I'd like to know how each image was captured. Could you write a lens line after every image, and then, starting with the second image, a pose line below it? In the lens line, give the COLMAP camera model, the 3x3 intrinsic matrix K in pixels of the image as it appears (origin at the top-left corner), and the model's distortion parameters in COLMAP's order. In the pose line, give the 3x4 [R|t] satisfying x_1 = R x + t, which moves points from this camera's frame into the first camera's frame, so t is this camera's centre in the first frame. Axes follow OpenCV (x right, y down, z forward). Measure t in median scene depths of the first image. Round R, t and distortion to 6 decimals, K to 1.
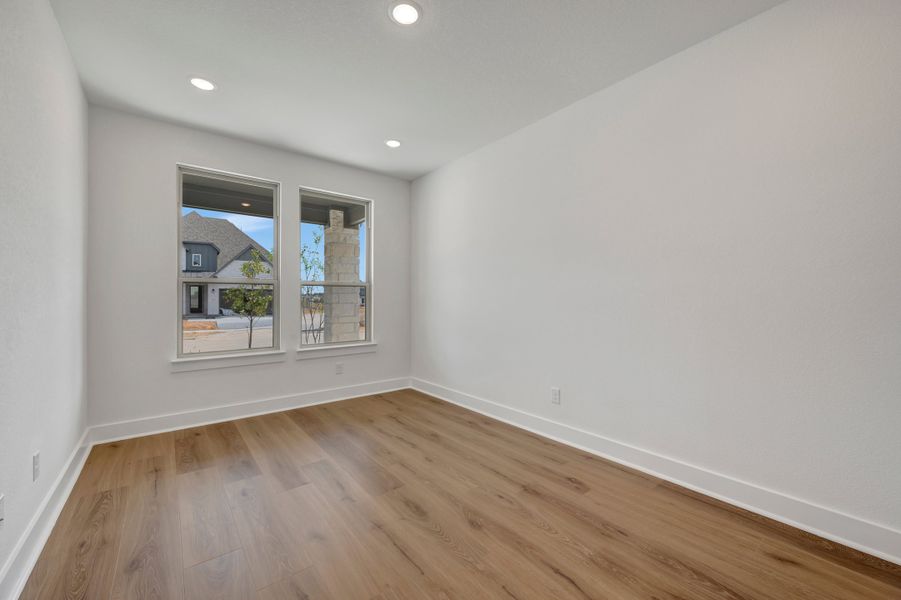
lens RADIAL K [[356.9, 0, 451.8], [0, 356.9, 297.8], [0, 0, 1]] dist [-0.000878, -0.000116]
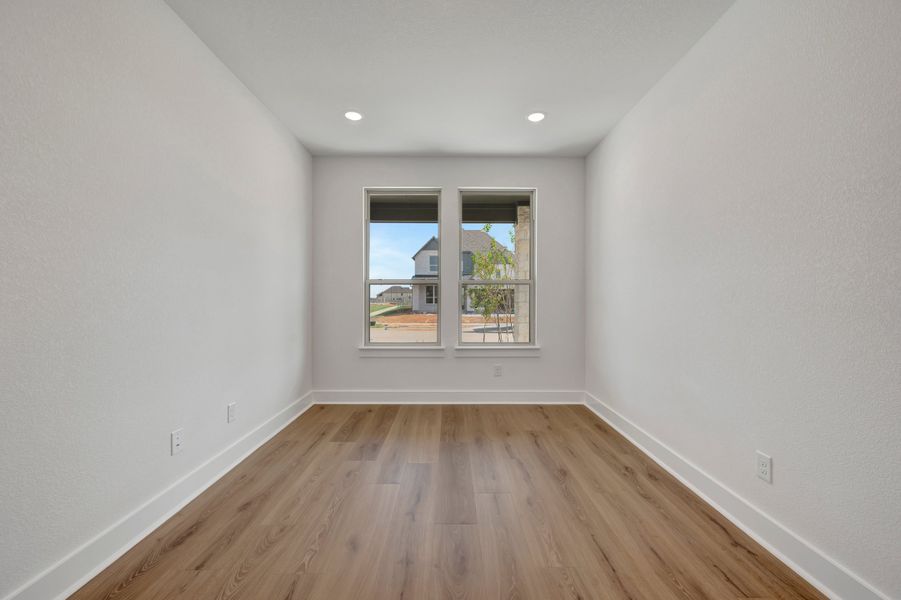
lens RADIAL K [[356.9, 0, 451.8], [0, 356.9, 297.8], [0, 0, 1]] dist [-0.000878, -0.000116]
pose [[0.782096, -0.000211, -0.623158, 0.228963], [0.002560, 0.999993, 0.002875, 0.000105], [0.623153, -0.003844, 0.782090, 0.217560]]
